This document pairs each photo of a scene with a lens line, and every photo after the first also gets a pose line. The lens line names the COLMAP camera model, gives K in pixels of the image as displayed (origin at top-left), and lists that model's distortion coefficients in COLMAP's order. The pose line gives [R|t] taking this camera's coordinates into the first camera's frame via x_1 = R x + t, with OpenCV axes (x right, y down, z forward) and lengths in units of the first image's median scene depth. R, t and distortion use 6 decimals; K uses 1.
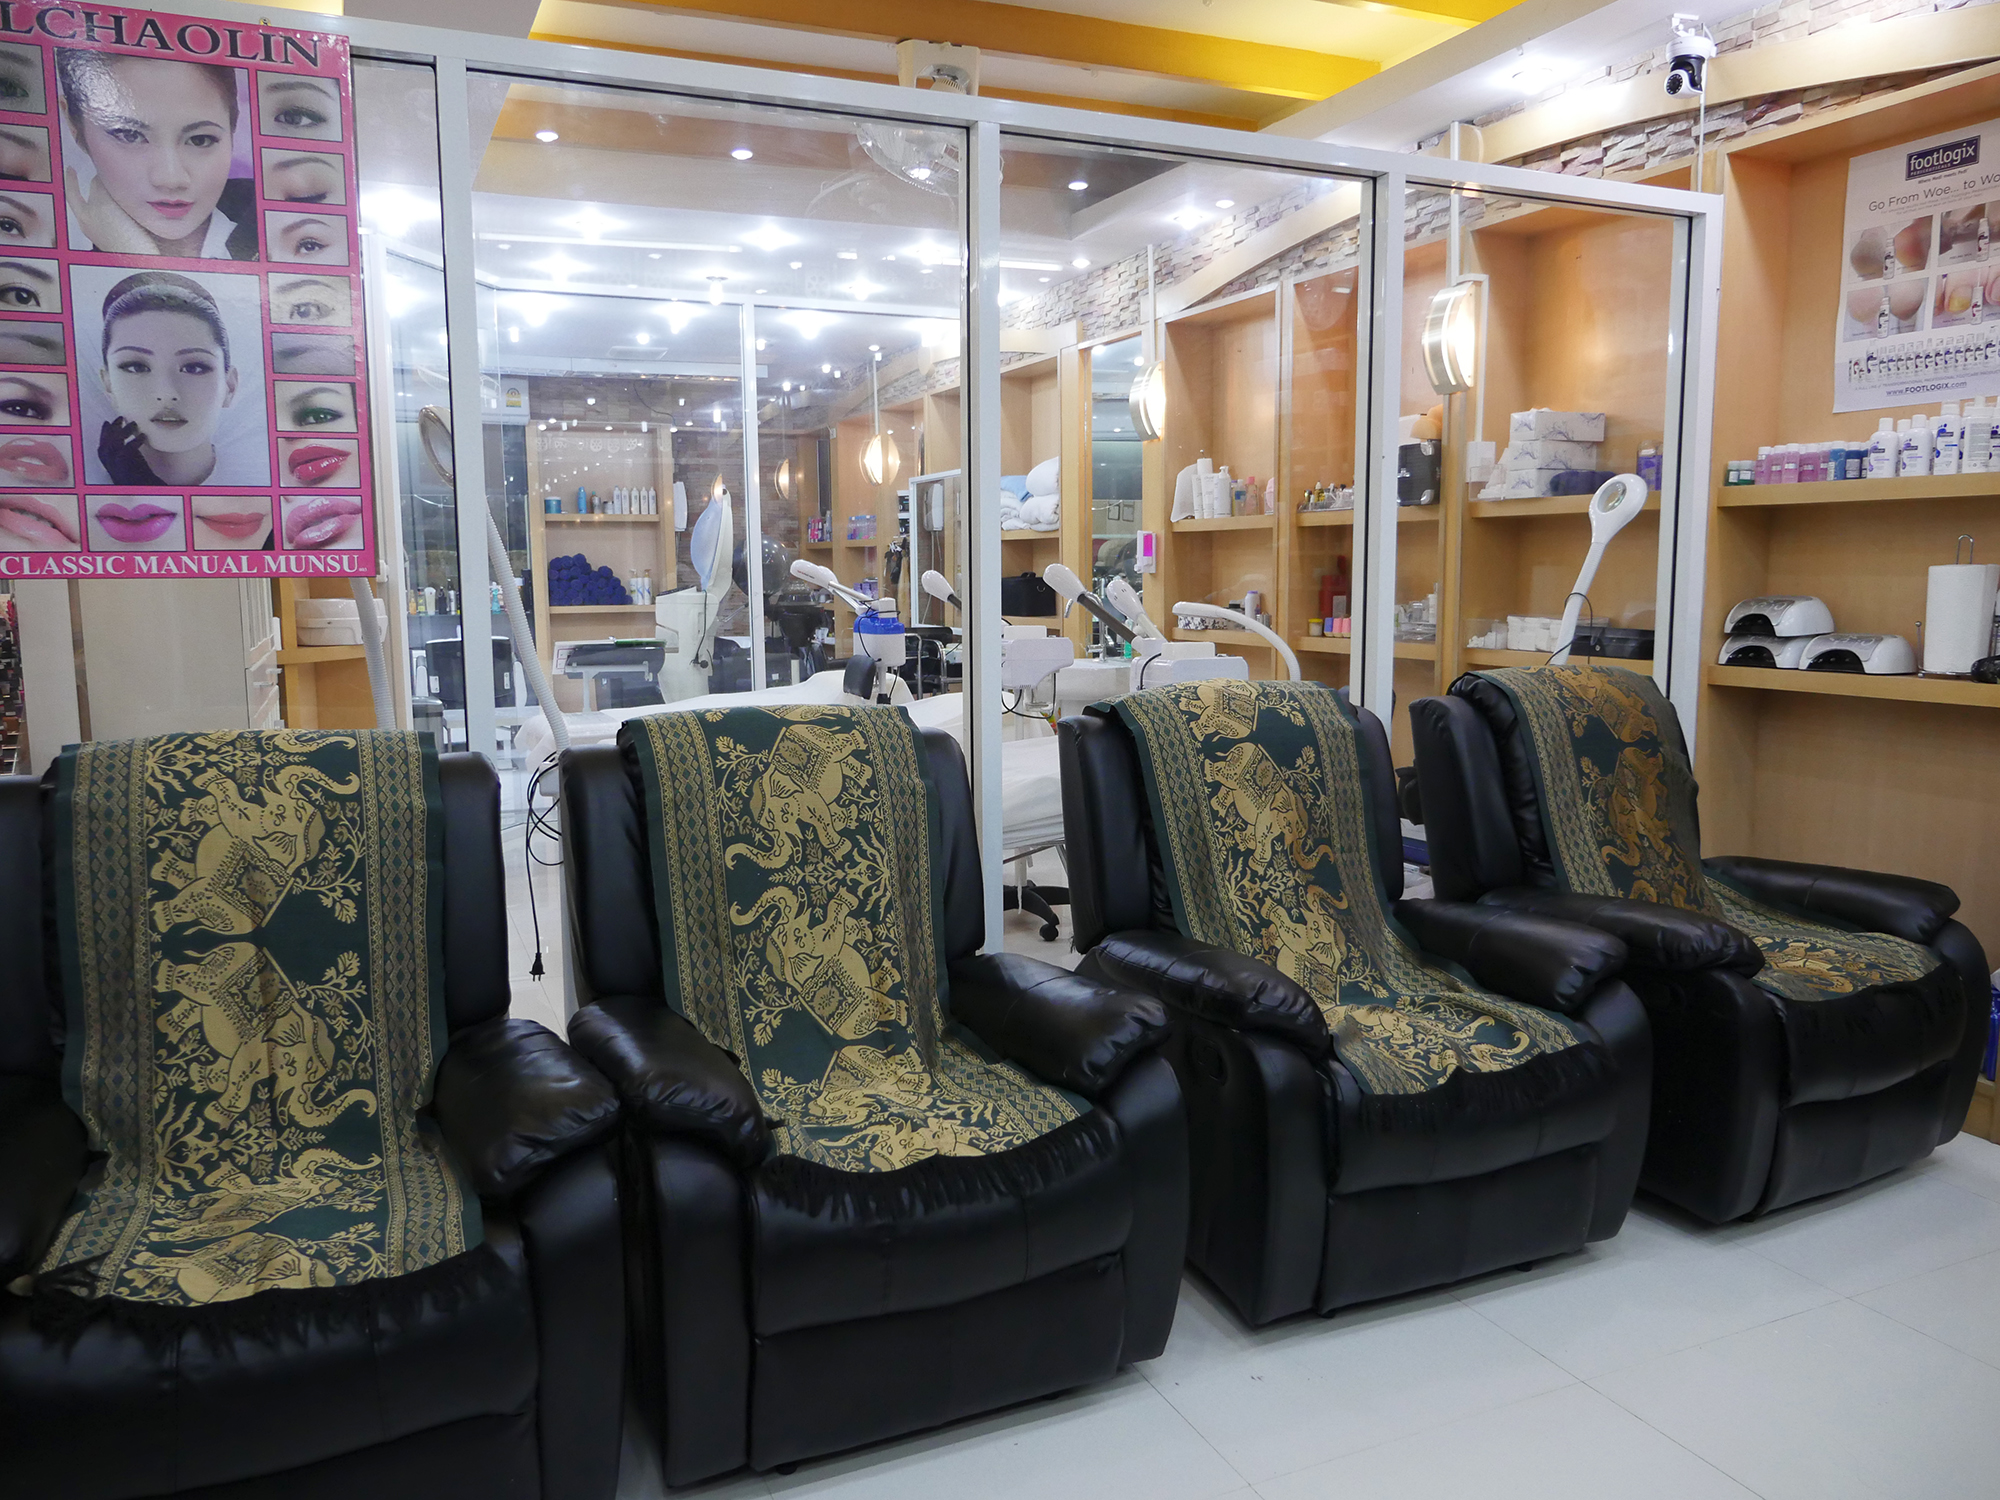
lens RADIAL K [[1456.0, 0, 1000.0], [0, 1456.0, 750.0], [0, 0, 1]] dist [-0.012045, 0.004538]
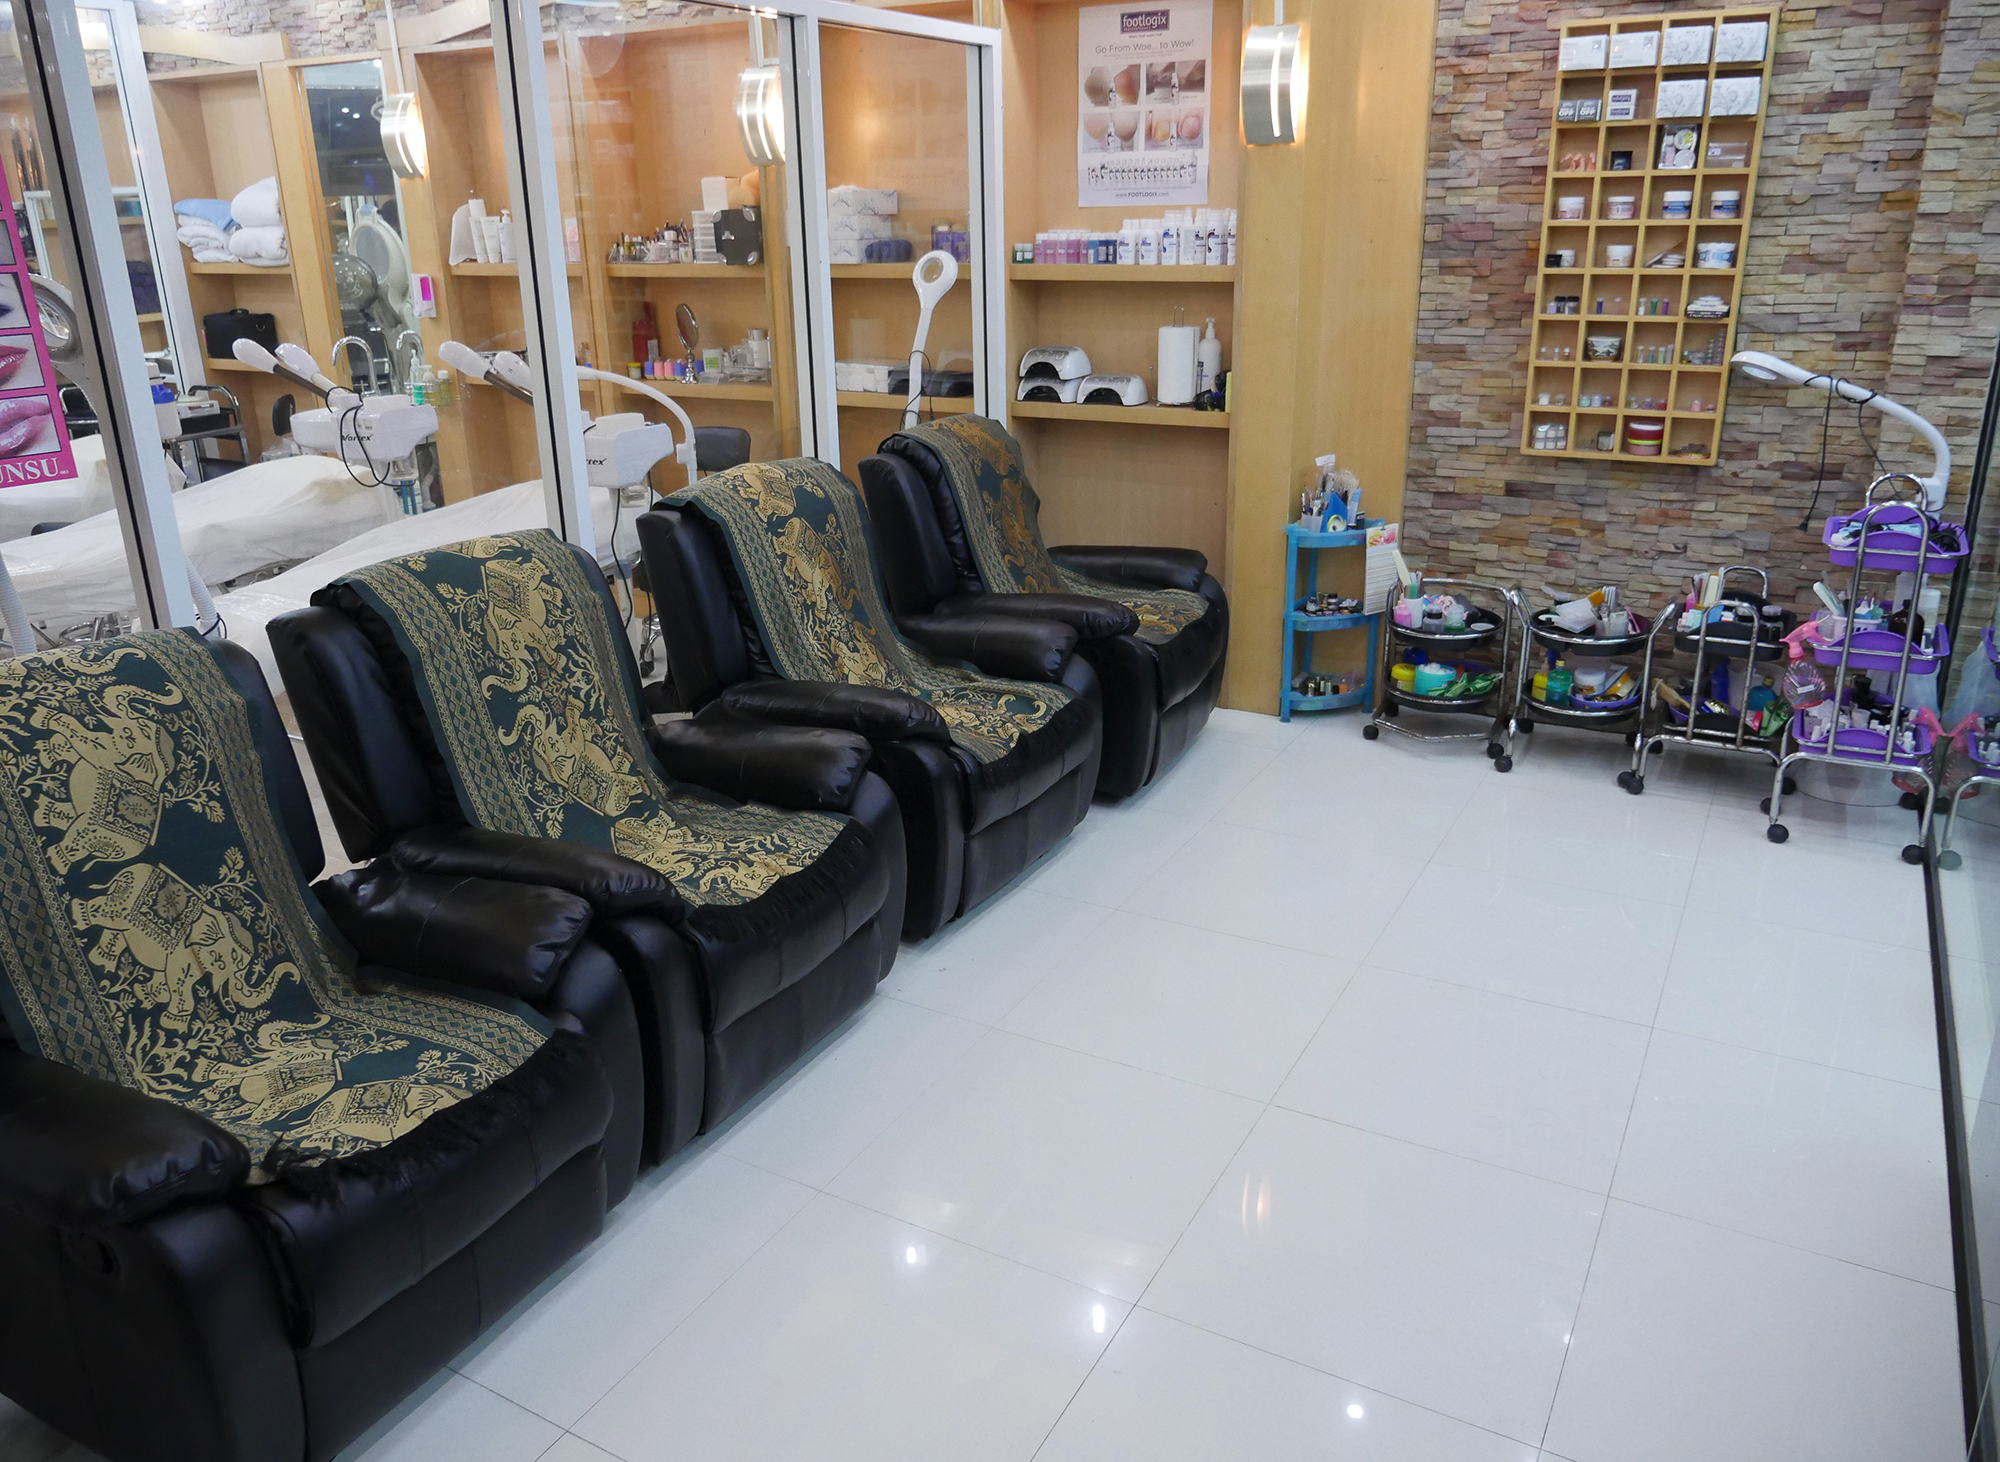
lens RADIAL K [[1452.7, 0, 1000.0], [0, 1452.7, 706.5], [0, 0, 1]] dist [-0.004866, -0.005857]
pose [[0.804471, -0.199886, 0.559349, -0.434895], [0.086246, 0.971006, 0.222953, -0.114749], [-0.587697, -0.131118, 0.798386, -0.127204]]
